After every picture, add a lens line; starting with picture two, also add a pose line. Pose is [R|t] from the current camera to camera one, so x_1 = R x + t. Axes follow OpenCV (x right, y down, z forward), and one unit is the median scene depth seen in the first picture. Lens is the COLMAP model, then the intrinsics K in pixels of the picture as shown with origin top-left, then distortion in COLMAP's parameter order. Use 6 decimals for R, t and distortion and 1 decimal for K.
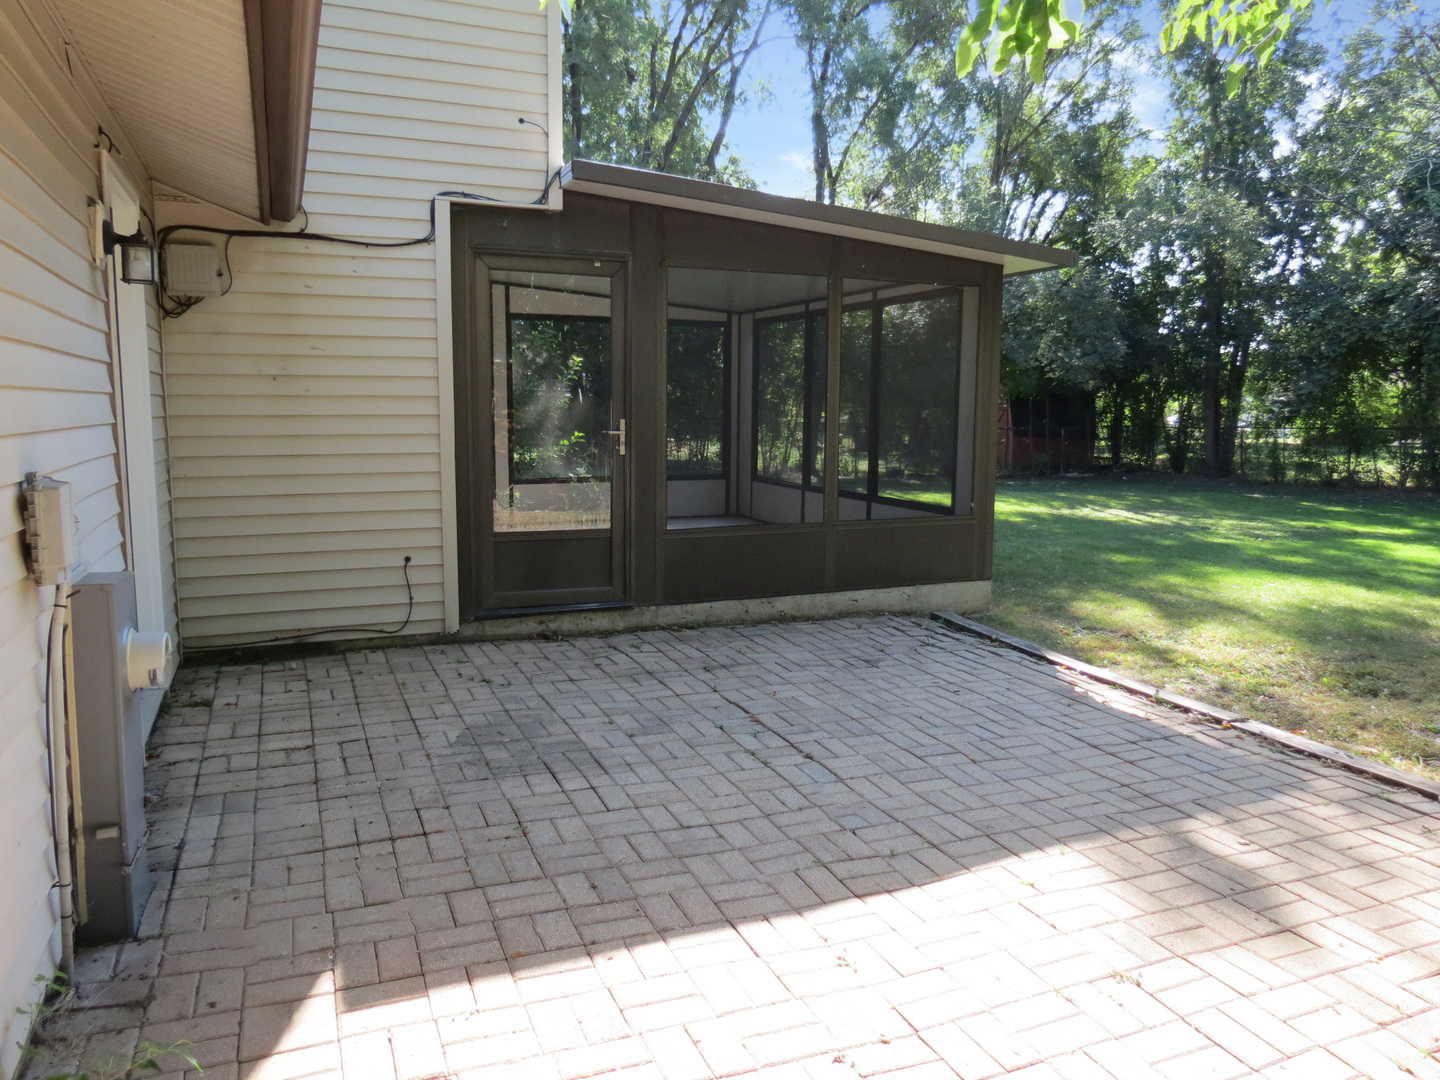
lens RADIAL K [[1020.5, 0, 725.7], [0, 1020.5, 540.2], [0, 0, 1]] dist [-0.027805, 0.006541]
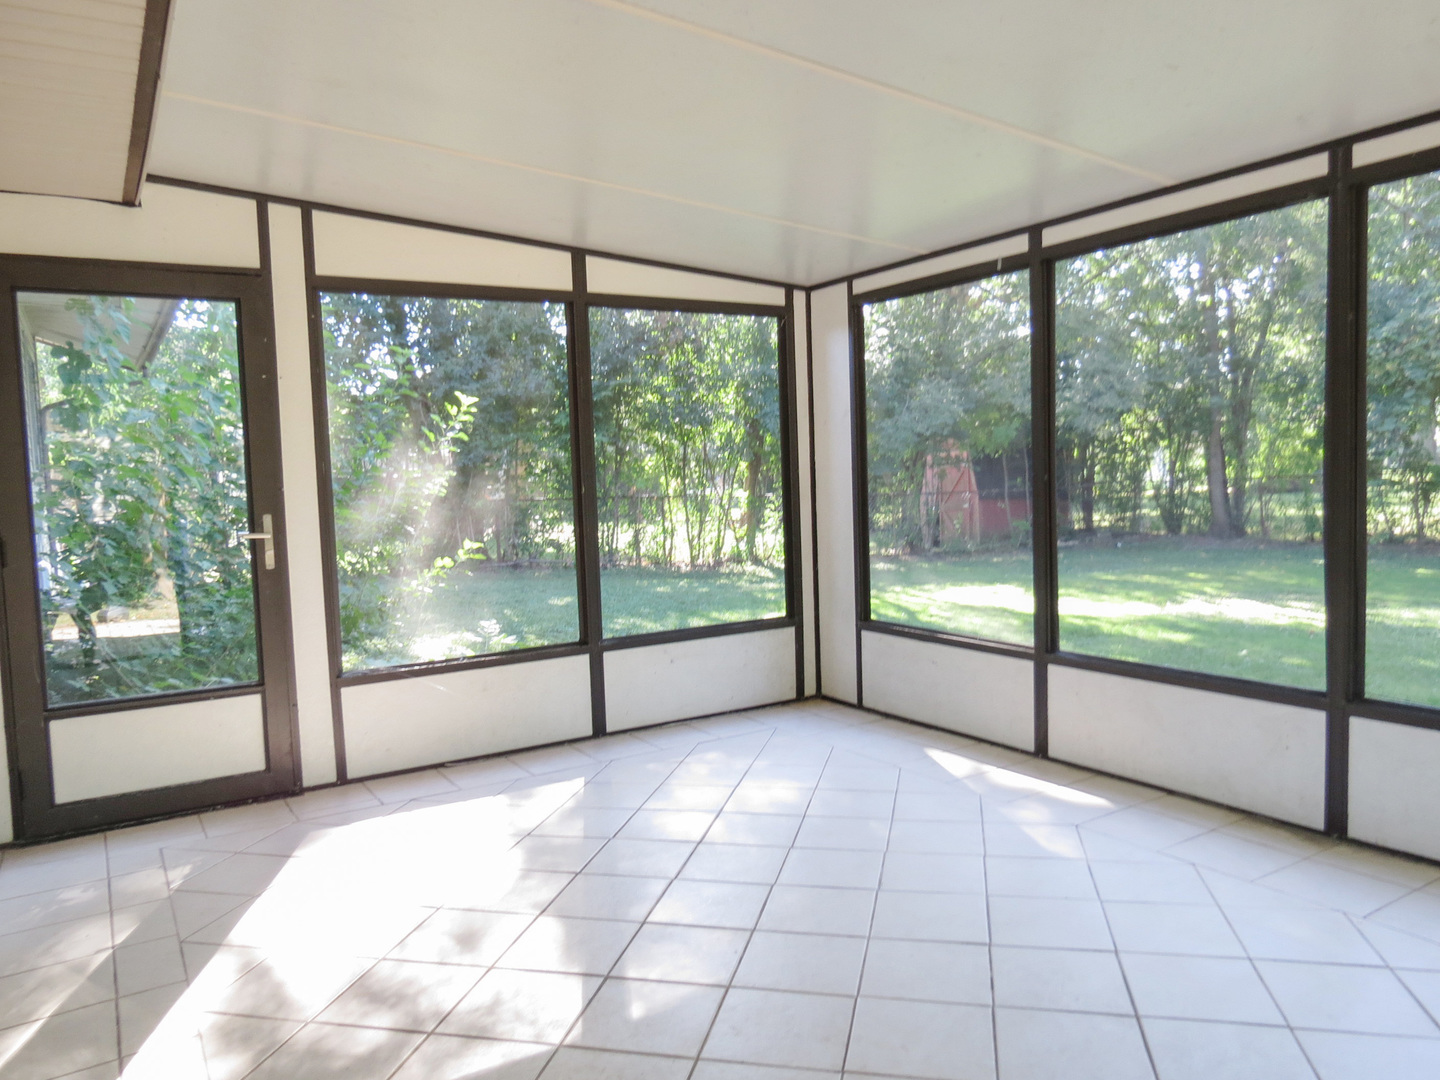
lens RADIAL K [[1020.5, 0, 725.7], [0, 1020.5, 540.2], [0, 0, 1]] dist [-0.027805, 0.006541]
pose [[0.987016, -0.054465, 0.151103, -0.104176], [0.064912, 0.995766, -0.065088, -0.071247], [-0.146918, 0.074051, 0.986373, 0.520281]]
